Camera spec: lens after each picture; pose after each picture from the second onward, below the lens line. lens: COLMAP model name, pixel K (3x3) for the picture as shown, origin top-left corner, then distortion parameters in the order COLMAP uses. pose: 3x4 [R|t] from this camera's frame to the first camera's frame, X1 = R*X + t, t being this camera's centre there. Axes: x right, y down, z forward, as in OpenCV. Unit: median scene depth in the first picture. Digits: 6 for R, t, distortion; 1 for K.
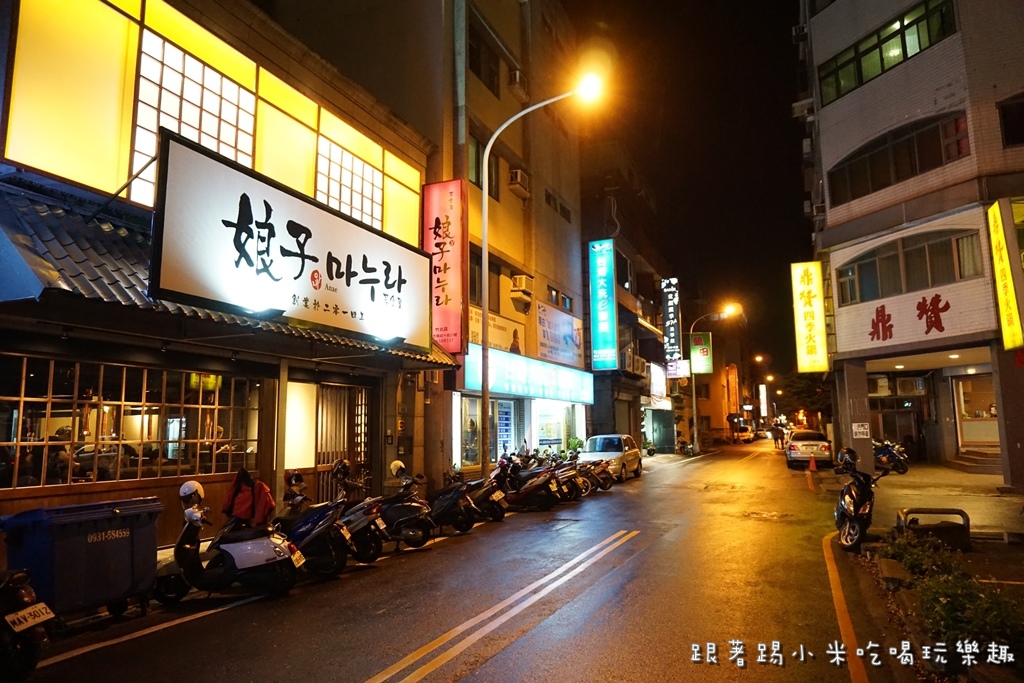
lens RADIAL K [[692.5, 0, 511.9], [0, 692.5, 337.1], [0, 0, 1]] dist [0.004477, 0.001348]
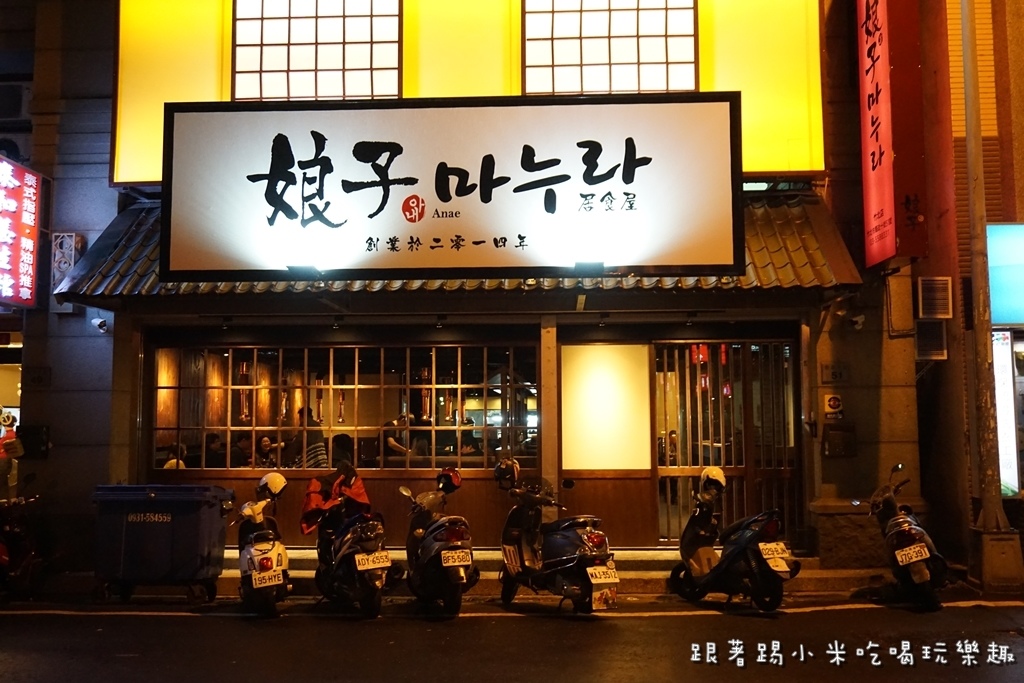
lens RADIAL K [[916.0, 0, 512.2], [0, 916.0, 346.3], [0, 0, 1]] dist [-0.000635, -0.006236]
pose [[0.341494, -0.068550, -0.937381, 0.652093], [0.131495, 0.991012, -0.024568, 0.098580], [0.930640, -0.114871, 0.347438, 0.763017]]
